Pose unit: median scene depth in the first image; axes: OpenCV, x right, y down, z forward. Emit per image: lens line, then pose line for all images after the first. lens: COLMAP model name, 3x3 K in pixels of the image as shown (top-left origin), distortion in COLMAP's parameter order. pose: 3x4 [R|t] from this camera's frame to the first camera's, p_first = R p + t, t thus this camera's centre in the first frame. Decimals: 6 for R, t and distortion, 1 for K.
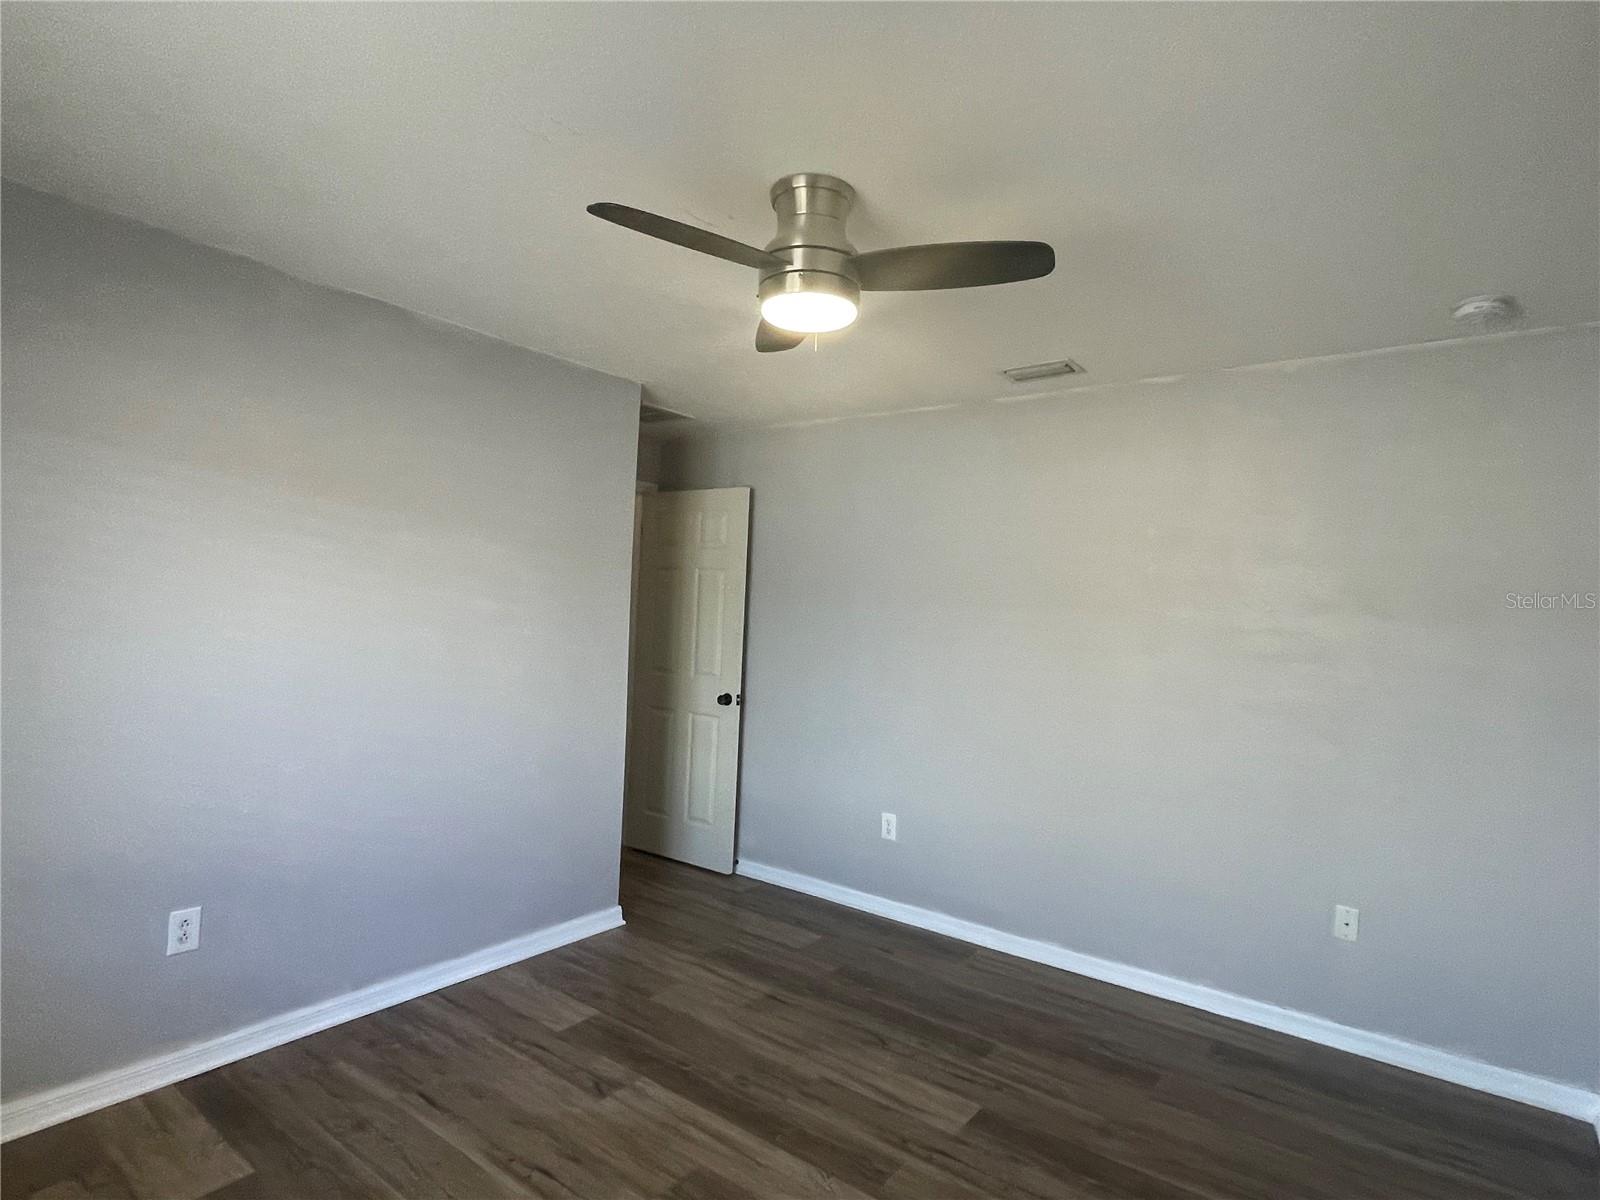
lens RADIAL K [[871.0, 0, 800.0], [0, 871.0, 600.0], [0, 0, 1]] dist [-0.006381, -0.001411]
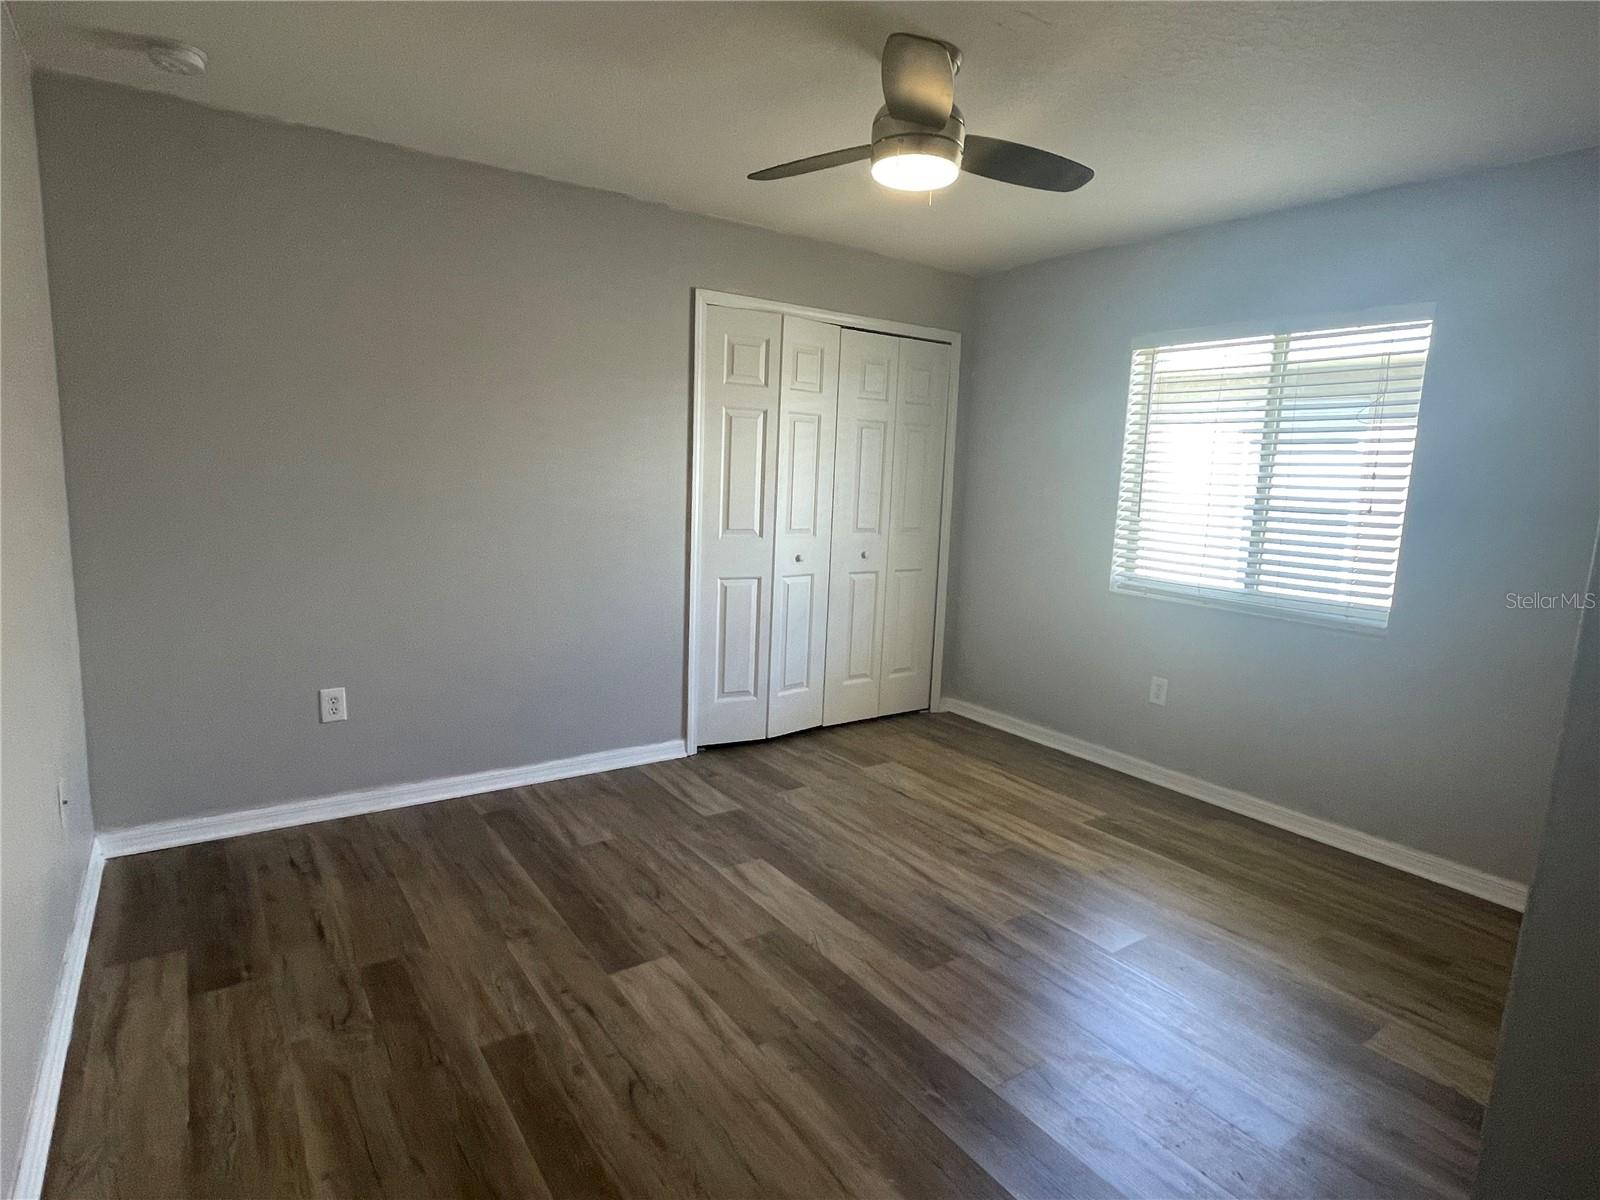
lens RADIAL K [[871.0, 0, 800.0], [0, 871.0, 600.0], [0, 0, 1]] dist [-0.006381, -0.001411]
pose [[-0.952311, -0.128056, 0.276957, -0.178973], [-0.087213, 0.984041, 0.155106, 0.037943], [-0.292399, 0.123555, -0.948281, 1.725370]]
